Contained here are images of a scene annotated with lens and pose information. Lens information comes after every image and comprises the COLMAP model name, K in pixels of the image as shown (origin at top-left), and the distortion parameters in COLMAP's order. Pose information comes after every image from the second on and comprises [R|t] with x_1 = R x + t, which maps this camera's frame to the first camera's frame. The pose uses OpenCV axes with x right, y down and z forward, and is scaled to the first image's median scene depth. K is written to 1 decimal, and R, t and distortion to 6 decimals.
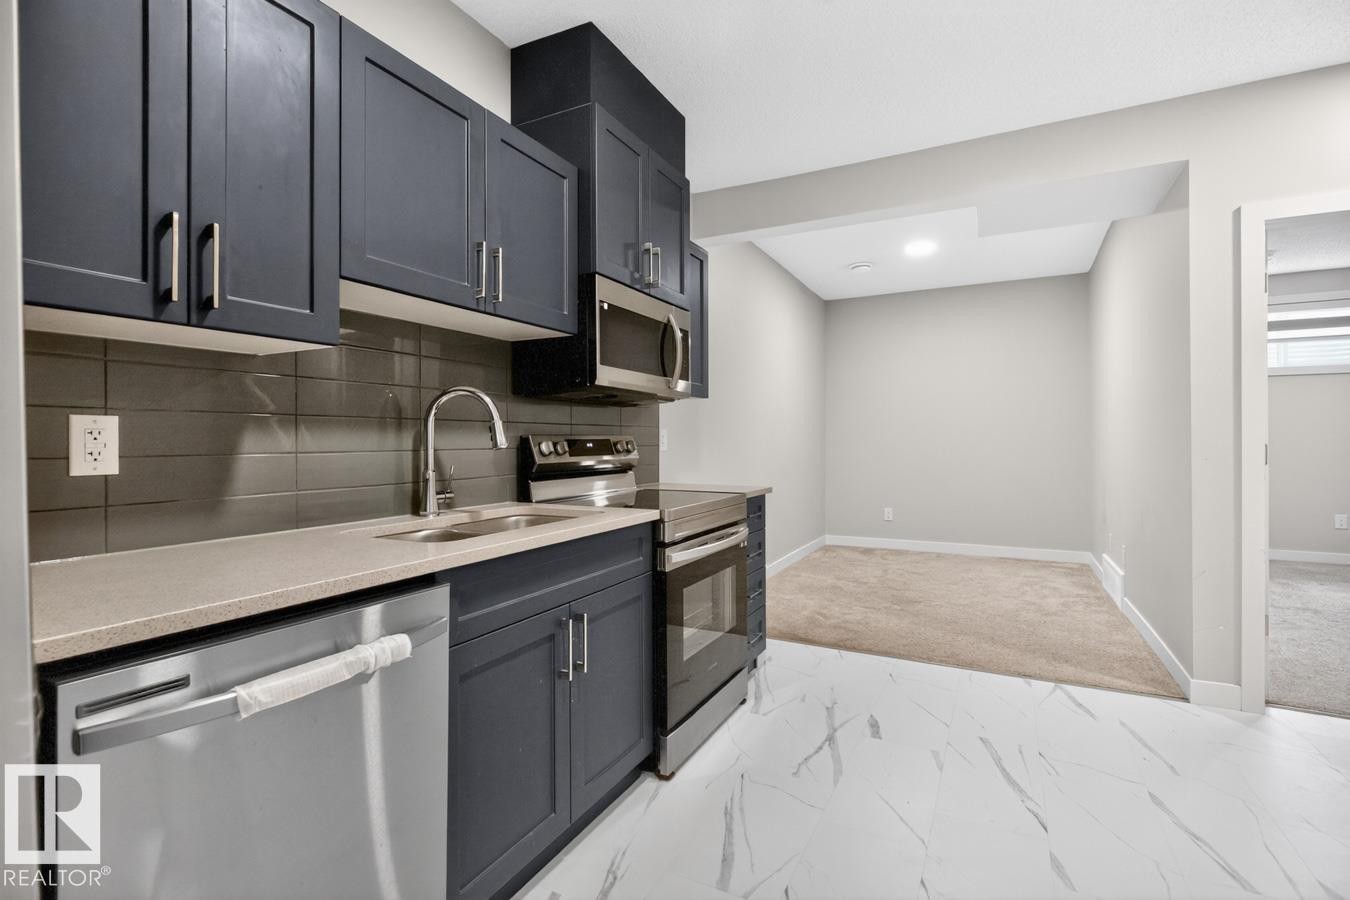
lens RADIAL K [[648.7, 0, 671.1], [0, 648.7, 450.2], [0, 0, 1]] dist [-0.006140, -0.000161]
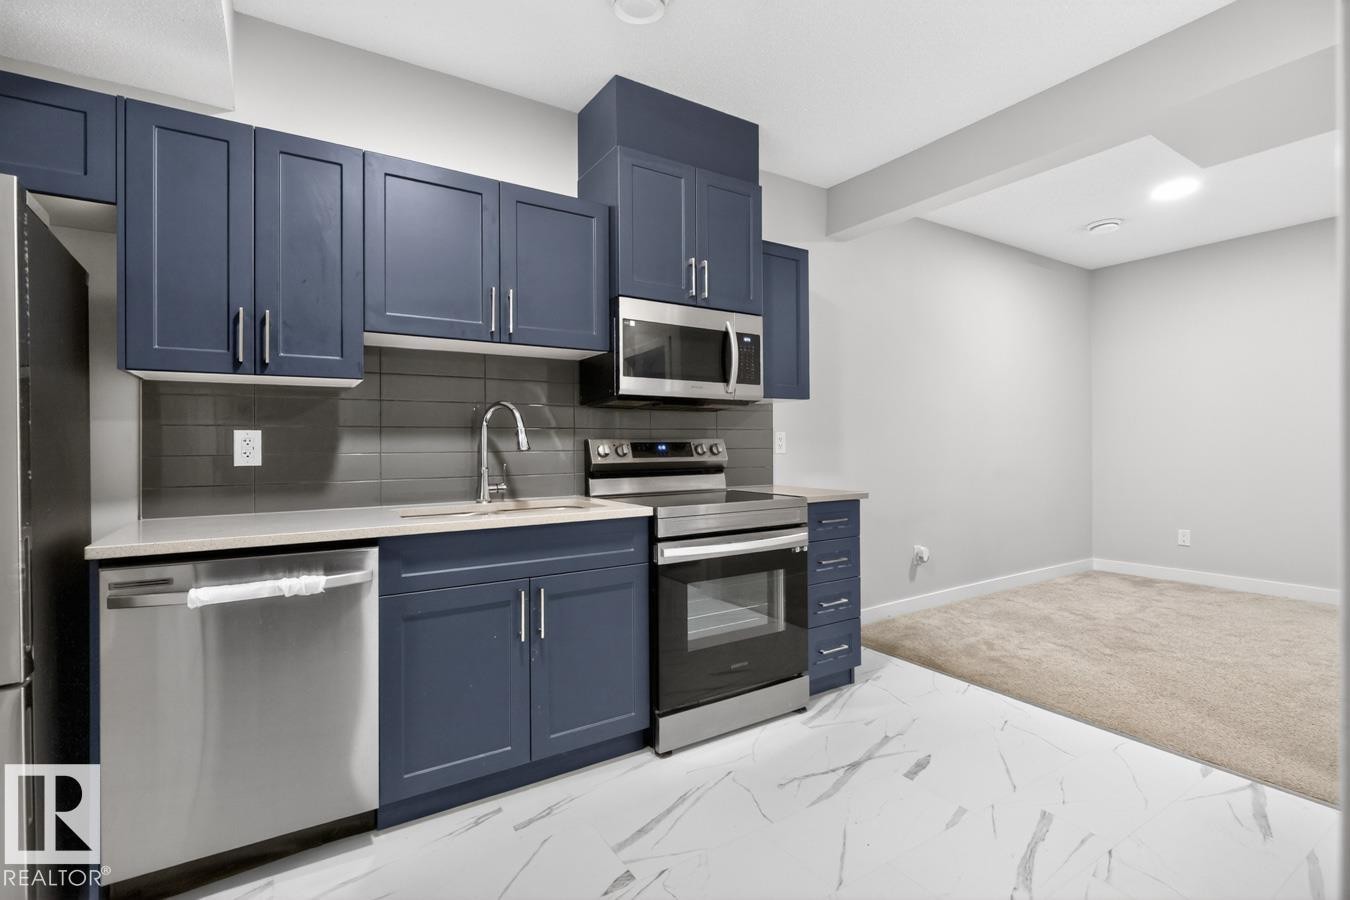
lens RADIAL K [[648.7, 0, 672.7], [0, 648.7, 450.7], [0, 0, 1]] dist [-0.006140, -0.000161]
pose [[0.855963, 0.003403, -0.517025, 0.517236], [-0.004230, 0.999991, -0.000422, -0.002480], [0.517019, 0.002549, 0.855970, 0.074846]]
